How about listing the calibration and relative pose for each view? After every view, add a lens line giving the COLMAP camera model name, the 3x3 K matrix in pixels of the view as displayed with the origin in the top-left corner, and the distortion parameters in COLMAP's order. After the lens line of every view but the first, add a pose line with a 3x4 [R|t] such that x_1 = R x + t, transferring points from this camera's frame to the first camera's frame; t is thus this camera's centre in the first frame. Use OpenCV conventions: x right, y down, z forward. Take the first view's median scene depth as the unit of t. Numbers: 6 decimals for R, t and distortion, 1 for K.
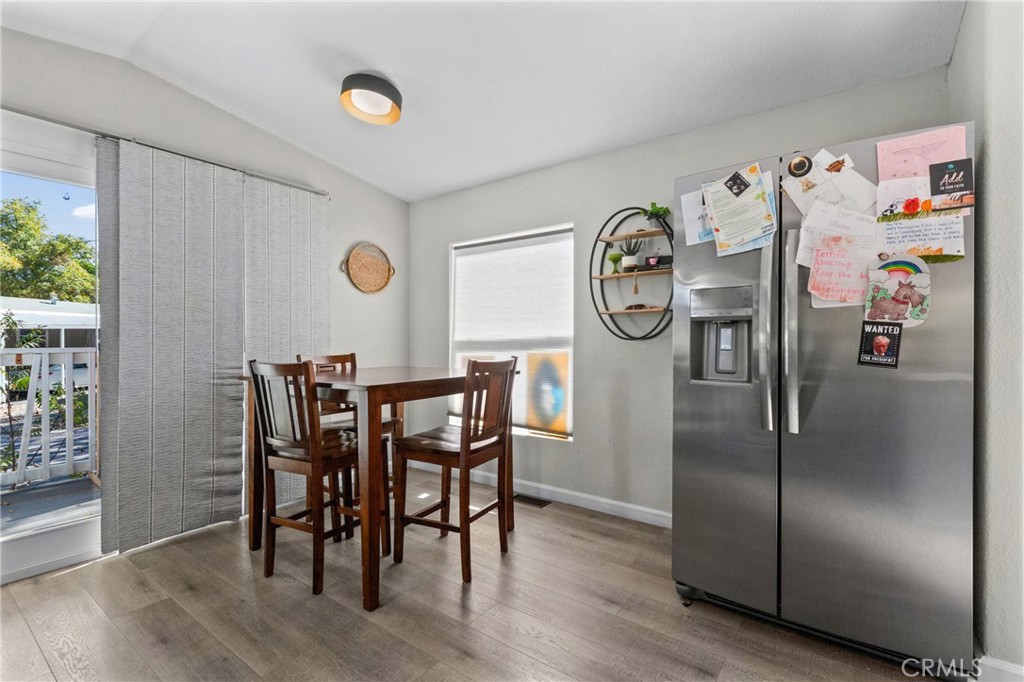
lens RADIAL K [[467.8, 0, 537.4], [0, 467.8, 341.4], [0, 0, 1]] dist [0.001421, 0.000842]
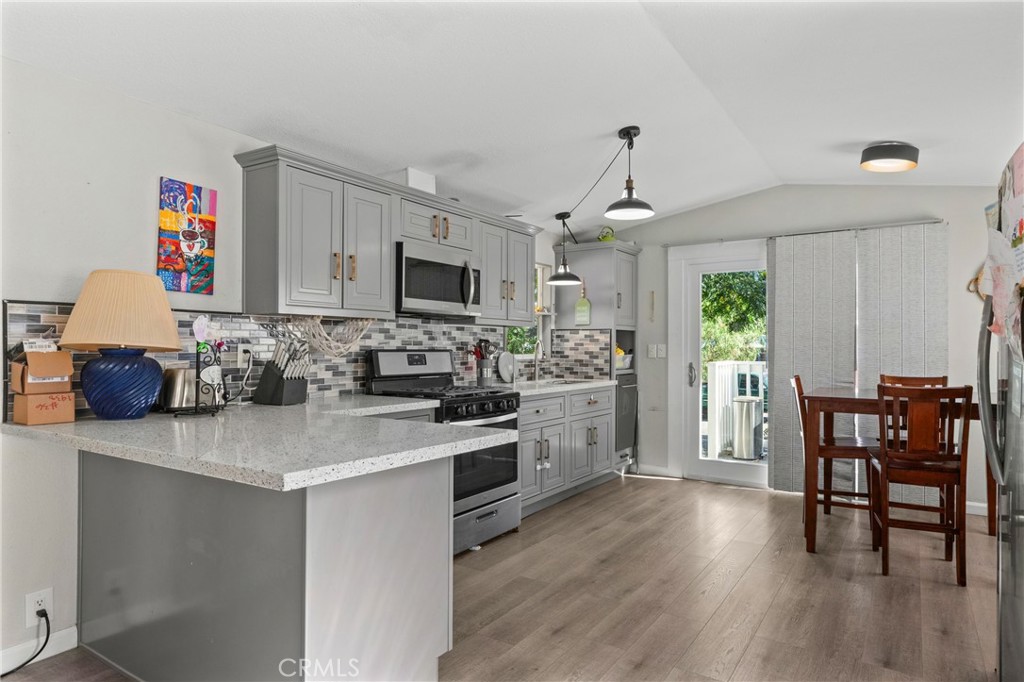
lens RADIAL K [[598.2, 0, 515.8], [0, 598.2, 342.2], [0, 0, 1]] dist [-0.000548, -0.000988]
pose [[0.027504, -0.006466, -0.999601, 1.164597], [-0.007493, 0.999950, -0.006675, -0.043125], [0.999594, 0.007674, 0.027454, 0.034633]]
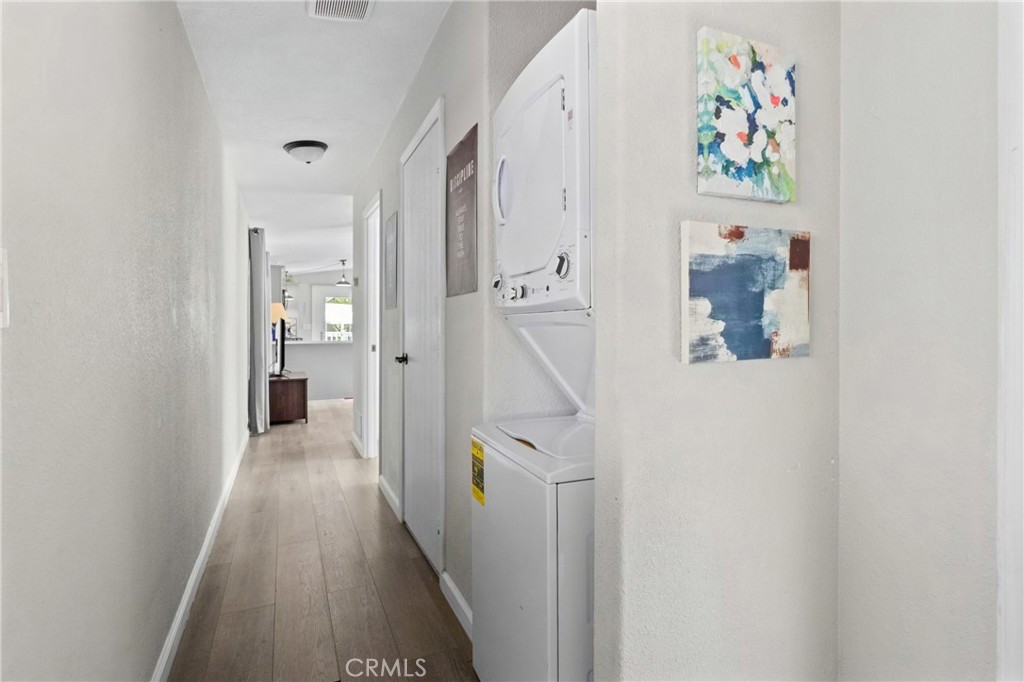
lens RADIAL K [[526.9, 0, 509.2], [0, 526.9, 332.3], [0, 0, 1]] dist [-0.004140, -0.000118]
pose [[0.854899, 0.008549, -0.518725, 3.122163], [-0.010469, 0.999945, -0.000773, 0.008477], [0.518690, 0.006092, 0.854941, -2.664638]]
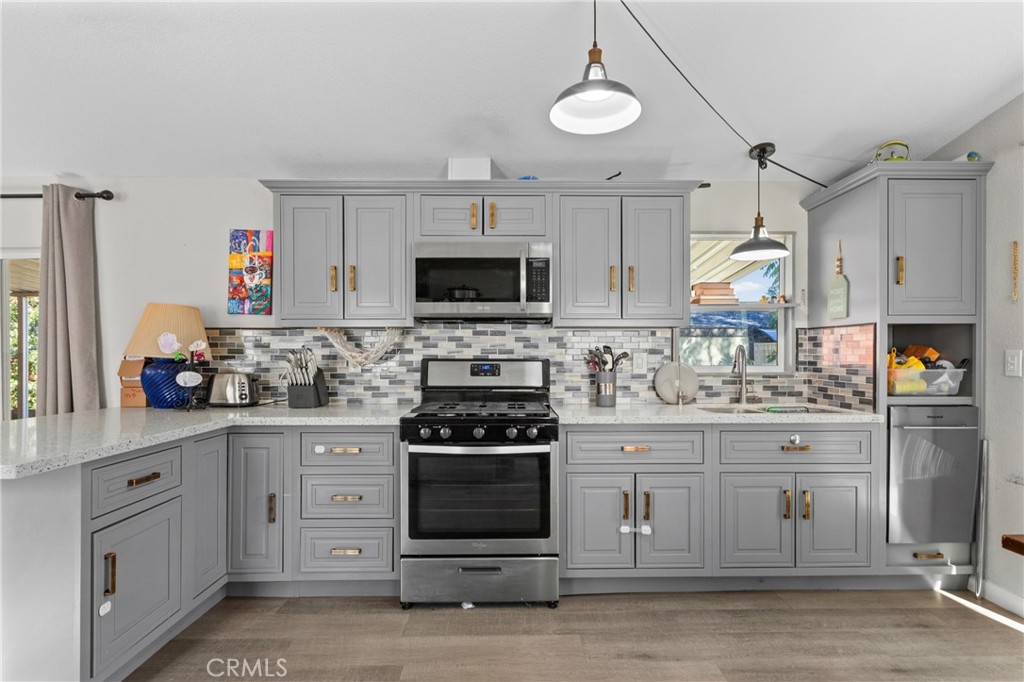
lens RADIAL K [[496.9, 0, 517.4], [0, 496.9, 356.5], [0, 0, 1]] dist [-0.000405, -0.000797]
pose [[-0.805068, 0.006039, -0.593152, 0.173440], [-0.000256, 0.999945, 0.010529, -0.050439], [0.593183, 0.008628, -0.805021, 0.843534]]
